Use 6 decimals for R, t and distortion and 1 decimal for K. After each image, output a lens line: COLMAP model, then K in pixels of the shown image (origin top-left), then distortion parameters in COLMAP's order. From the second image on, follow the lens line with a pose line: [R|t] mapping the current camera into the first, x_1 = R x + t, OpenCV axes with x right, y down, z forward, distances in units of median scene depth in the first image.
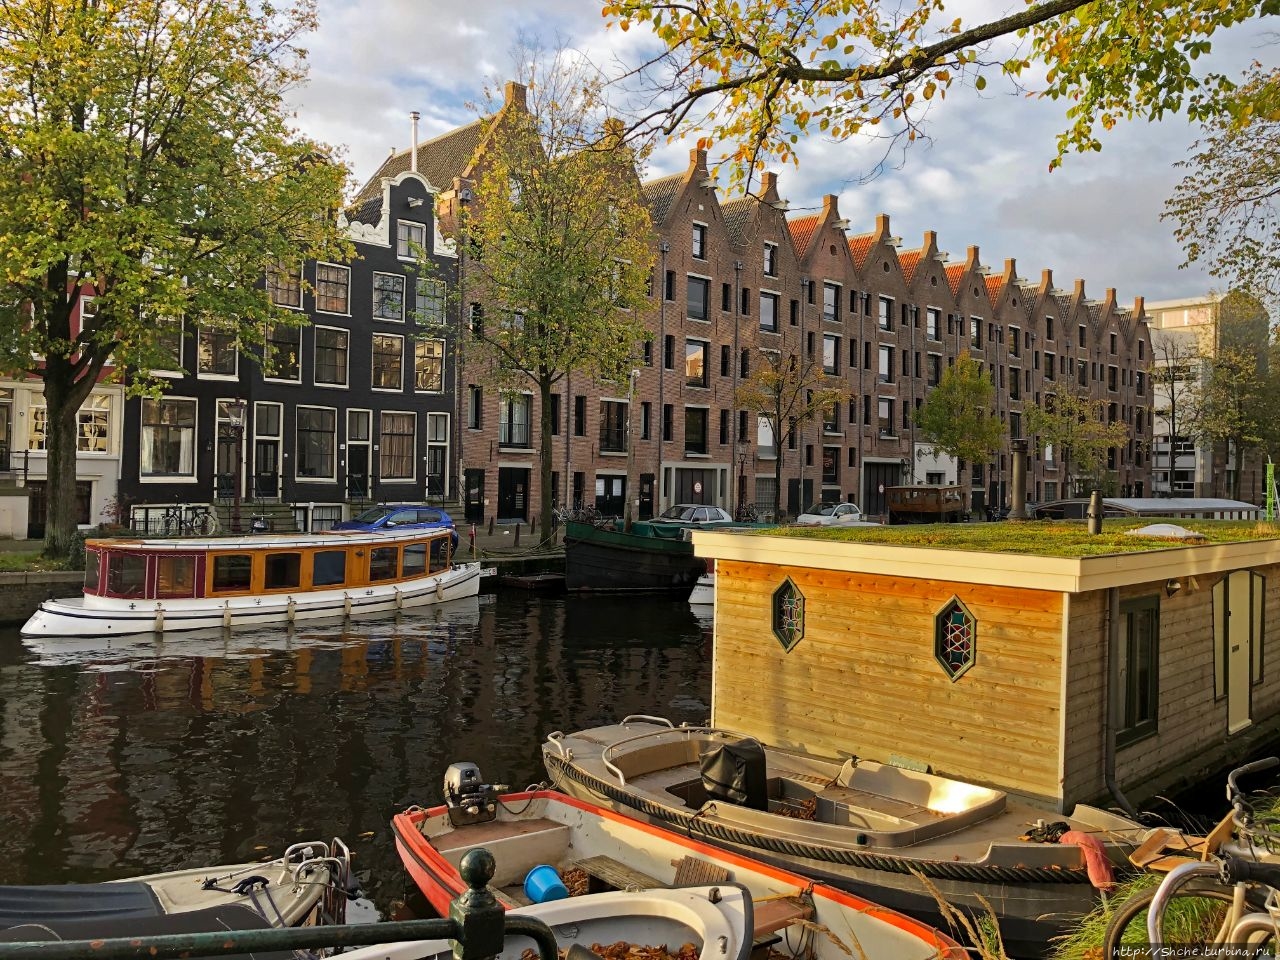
lens RADIAL K [[1039.2, 0, 630.6], [0, 1039.2, 485.3], [0, 0, 1]] dist [0.039838, -0.030680]
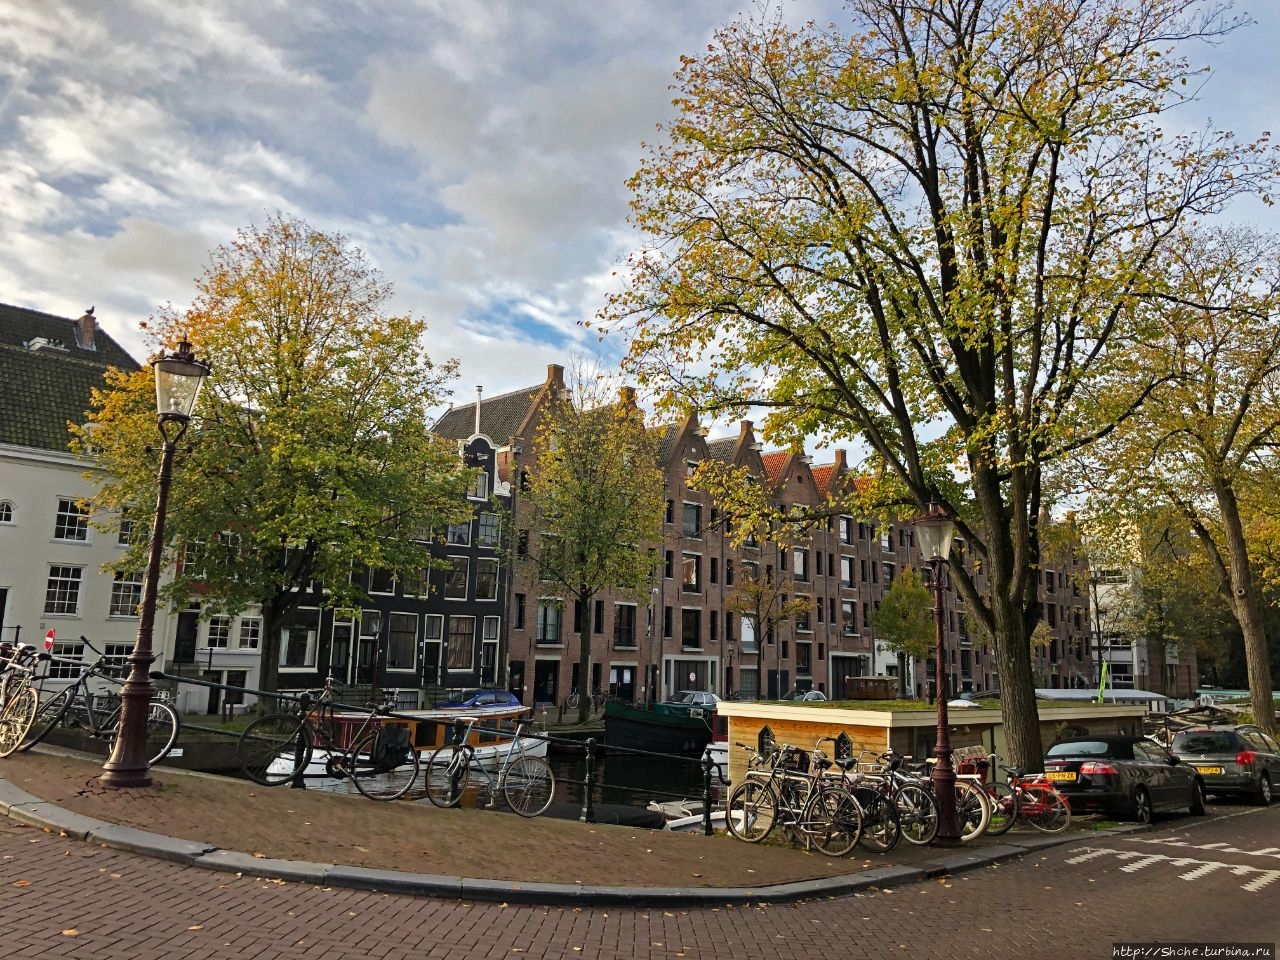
lens RADIAL K [[1039.2, 0, 636.7], [0, 1039.2, 474.7], [0, 0, 1]] dist [0.039838, -0.030680]
pose [[0.999640, 0.009575, 0.025075, -0.033232], [-0.004703, 0.982242, -0.187557, -0.001575], [-0.026426, 0.187372, 0.981934, -0.228785]]
